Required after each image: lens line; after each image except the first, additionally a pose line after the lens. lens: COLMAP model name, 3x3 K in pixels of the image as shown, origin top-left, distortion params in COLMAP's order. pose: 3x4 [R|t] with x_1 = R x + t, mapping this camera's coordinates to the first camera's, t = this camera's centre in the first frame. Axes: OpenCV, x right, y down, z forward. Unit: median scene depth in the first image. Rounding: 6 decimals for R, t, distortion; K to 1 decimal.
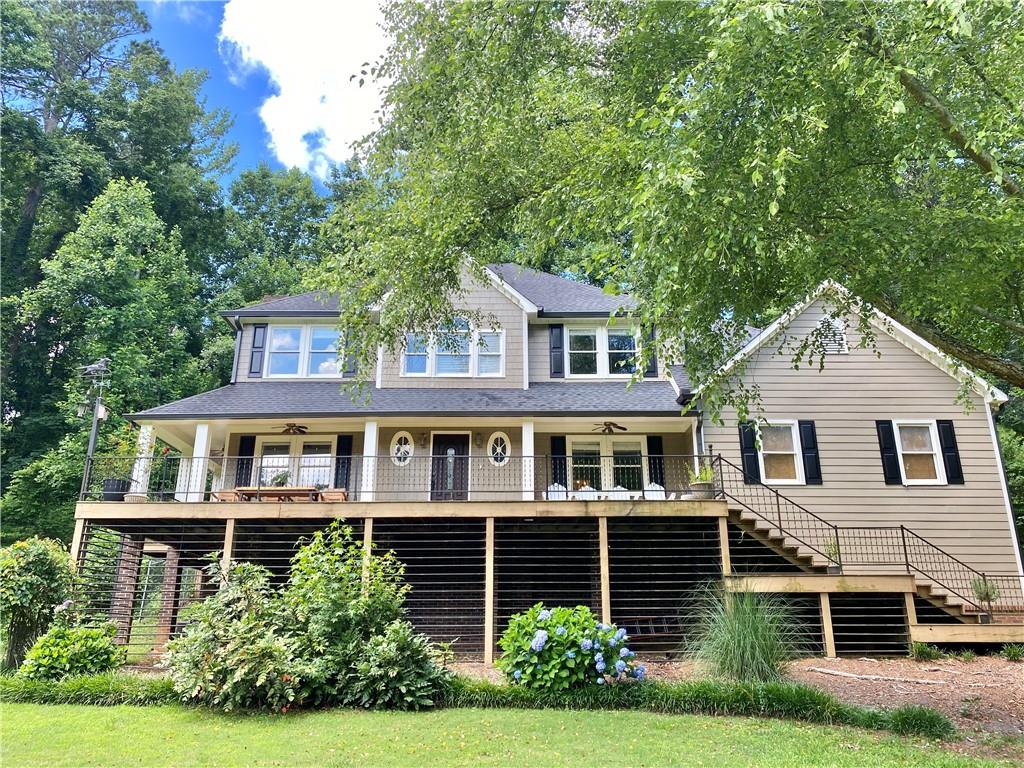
lens RADIAL K [[791.8, 0, 512.0], [0, 791.8, 386.0], [0, 0, 1]] dist [0.002281, 0.002449]
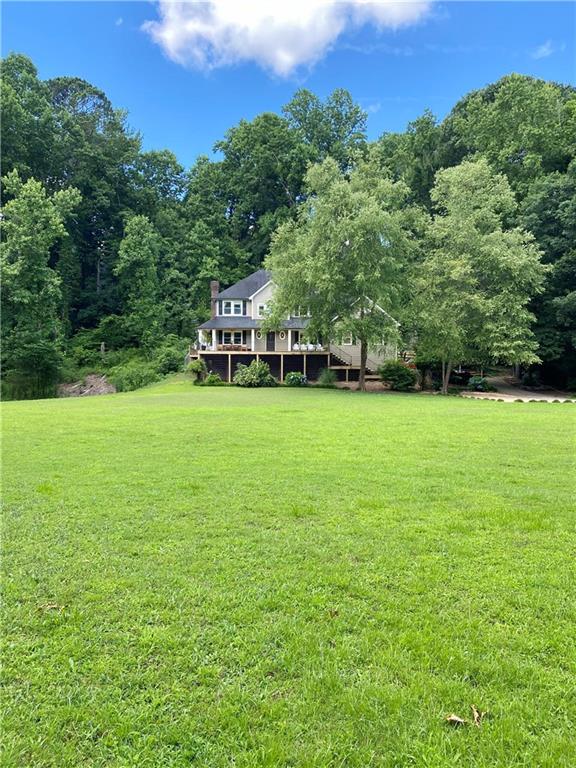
lens RADIAL K [[593.8, 0, 288.0], [0, 593.8, 383.8], [0, 0, 1]] dist [0.002281, 0.002449]
pose [[0.999533, 0.001457, 0.030538, -0.106848], [-0.010474, 0.954733, 0.297281, -0.782343], [-0.028723, -0.297462, 0.954301, -2.664062]]
